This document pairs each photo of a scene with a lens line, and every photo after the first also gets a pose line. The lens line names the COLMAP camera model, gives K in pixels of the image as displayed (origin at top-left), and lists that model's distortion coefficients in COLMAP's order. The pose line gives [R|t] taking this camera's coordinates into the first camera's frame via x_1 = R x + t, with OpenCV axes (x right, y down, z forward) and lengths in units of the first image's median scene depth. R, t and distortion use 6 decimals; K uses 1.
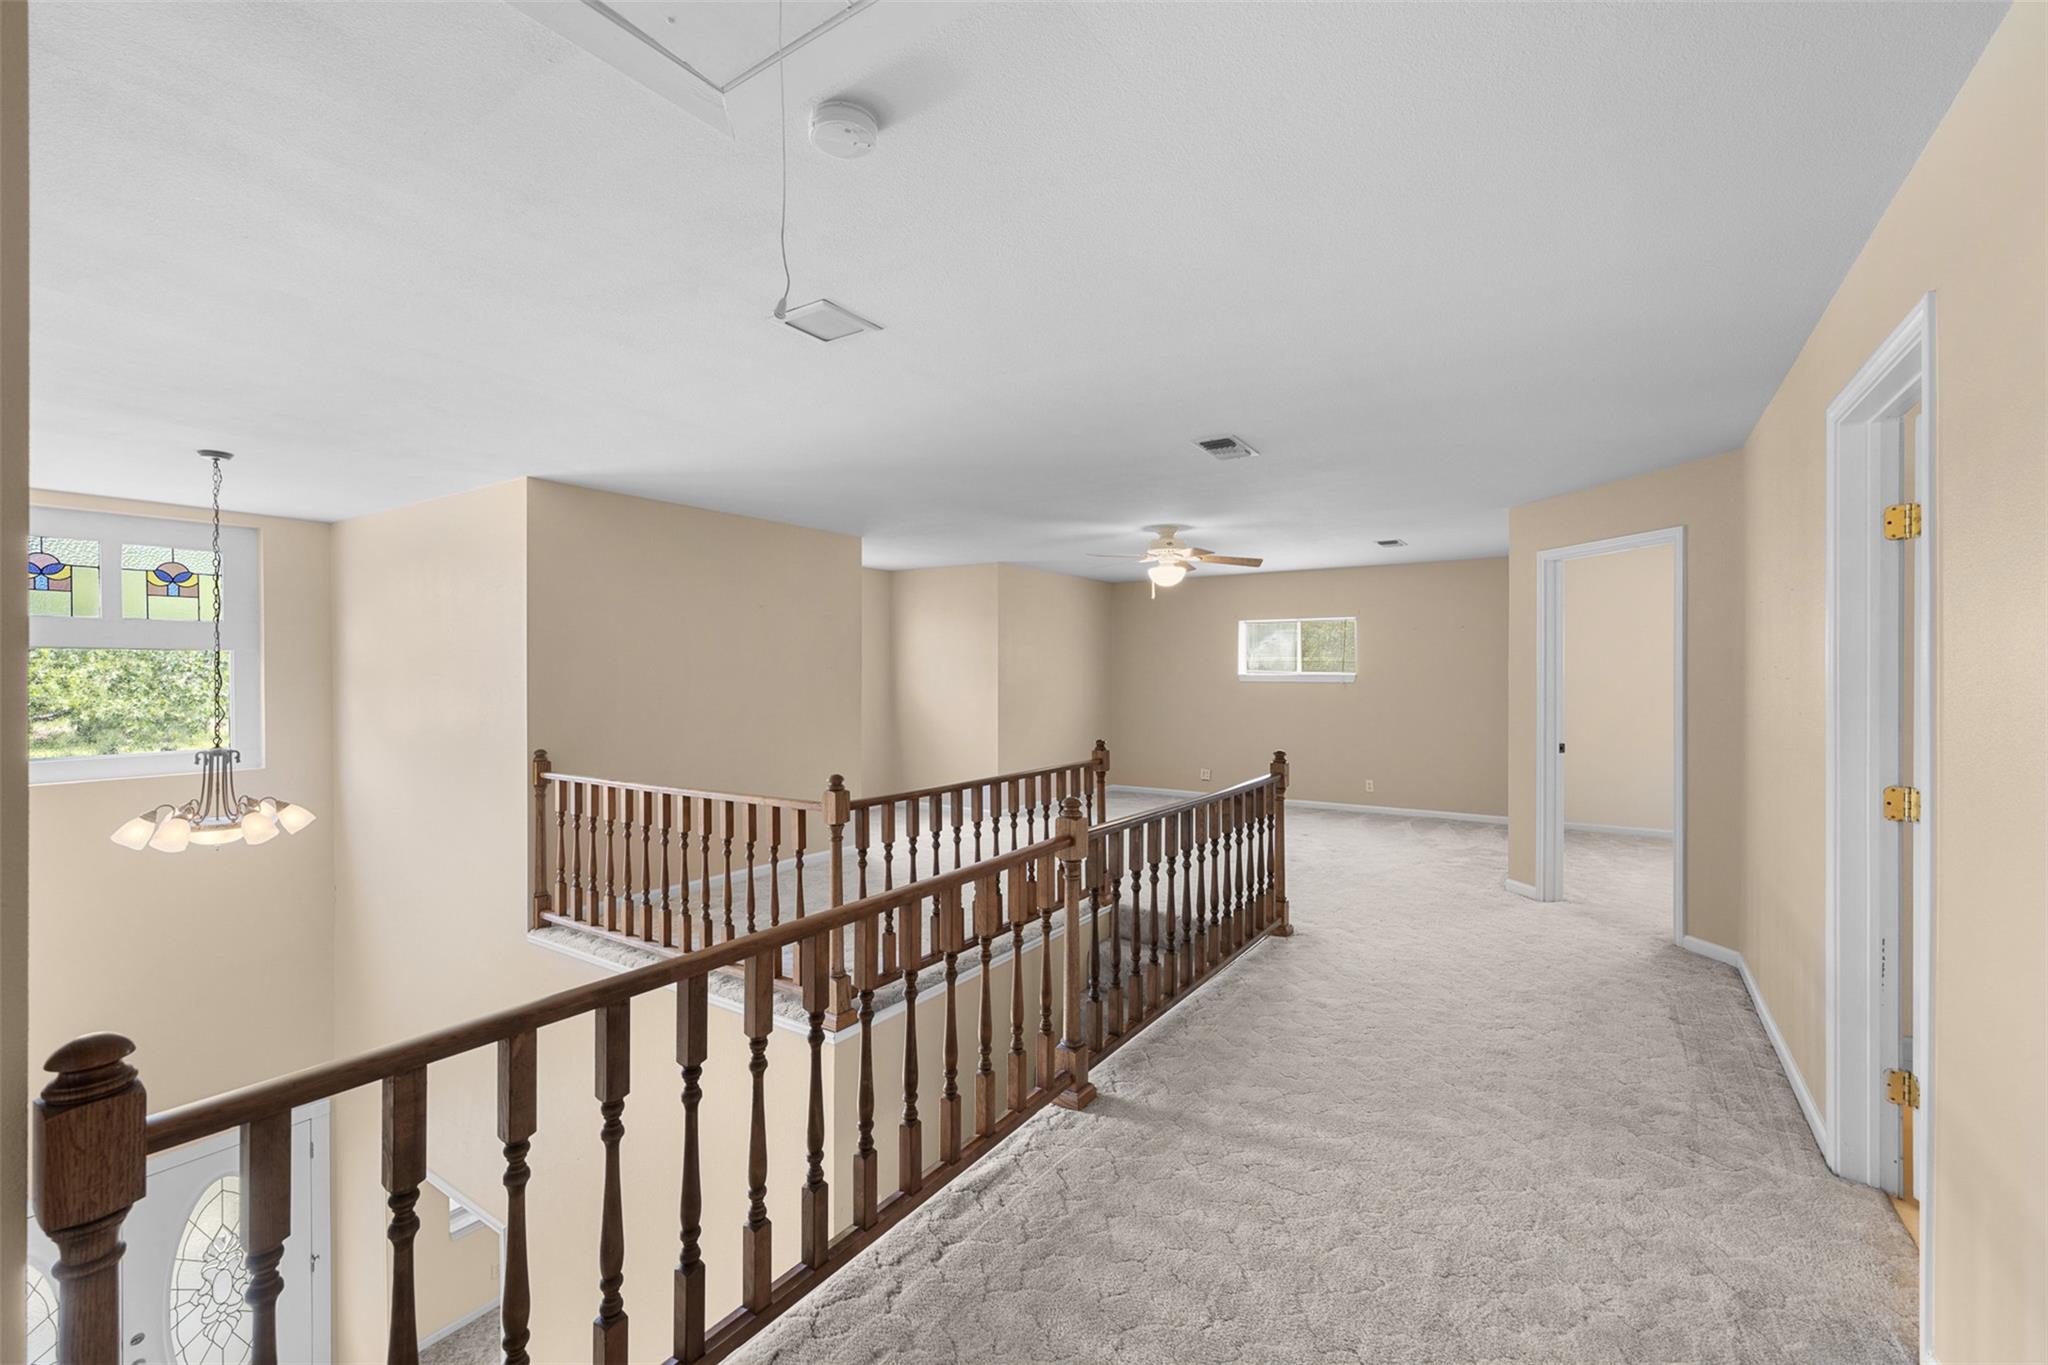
lens RADIAL K [[866.2, 0, 1026.7], [0, 866.2, 670.7], [0, 0, 1]] dist [0.002459, -0.004450]
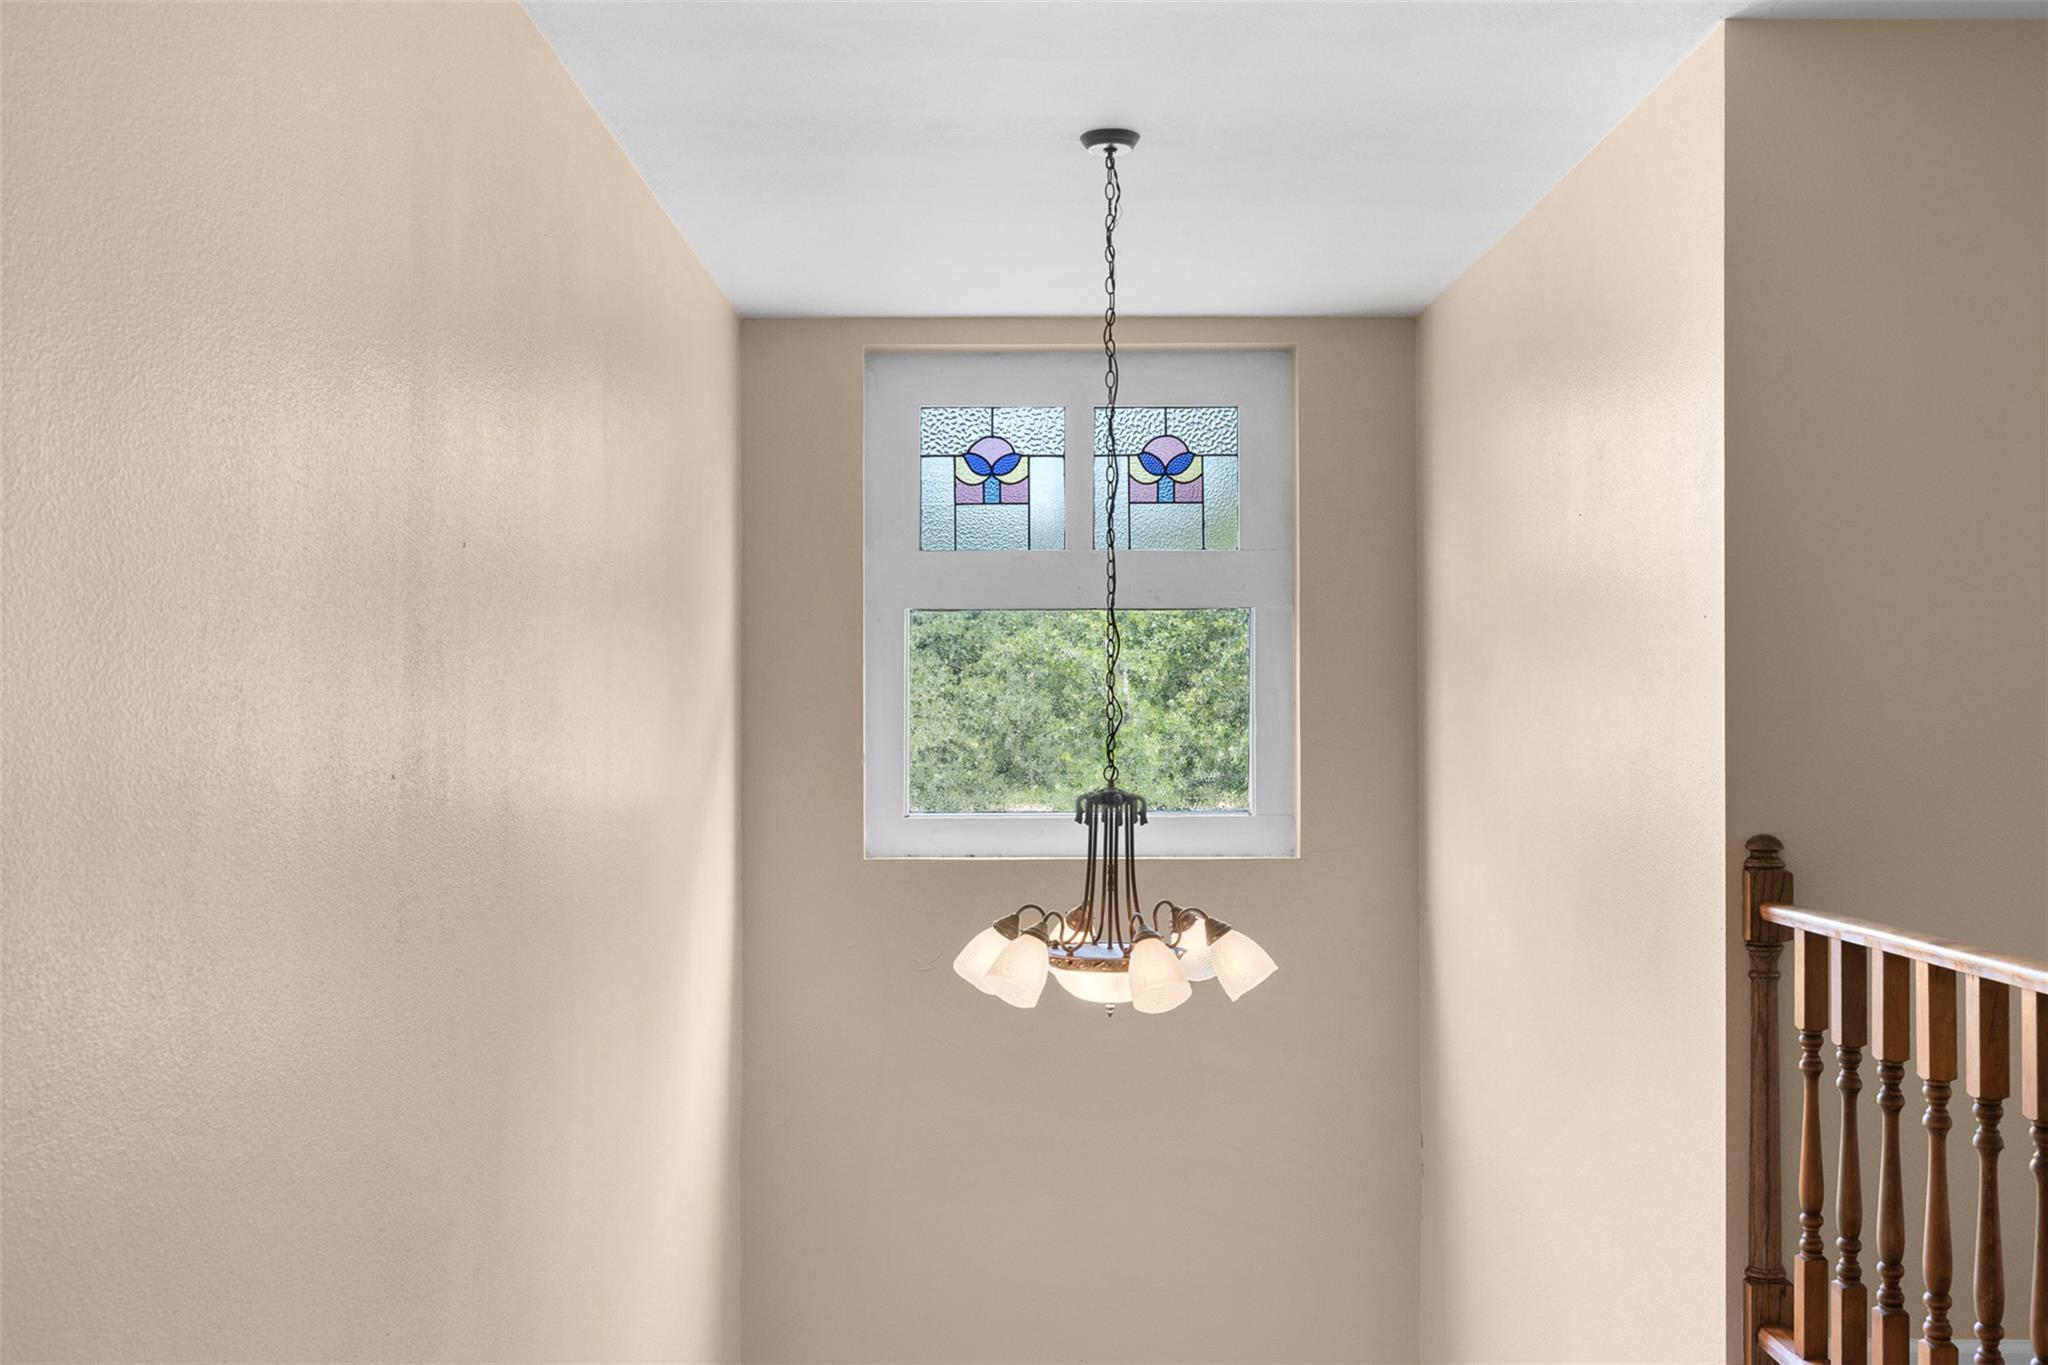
lens RADIAL K [[2042.6, 0, 1023.6], [0, 2042.6, 680.3], [0, 0, 1]] dist [0.001081, 0.000000]
pose [[0.574426, -0.010737, -0.818486, -0.089227], [-0.003692, 0.999870, -0.015707, 0.048158], [0.818548, 0.012044, 0.574311, 0.340457]]
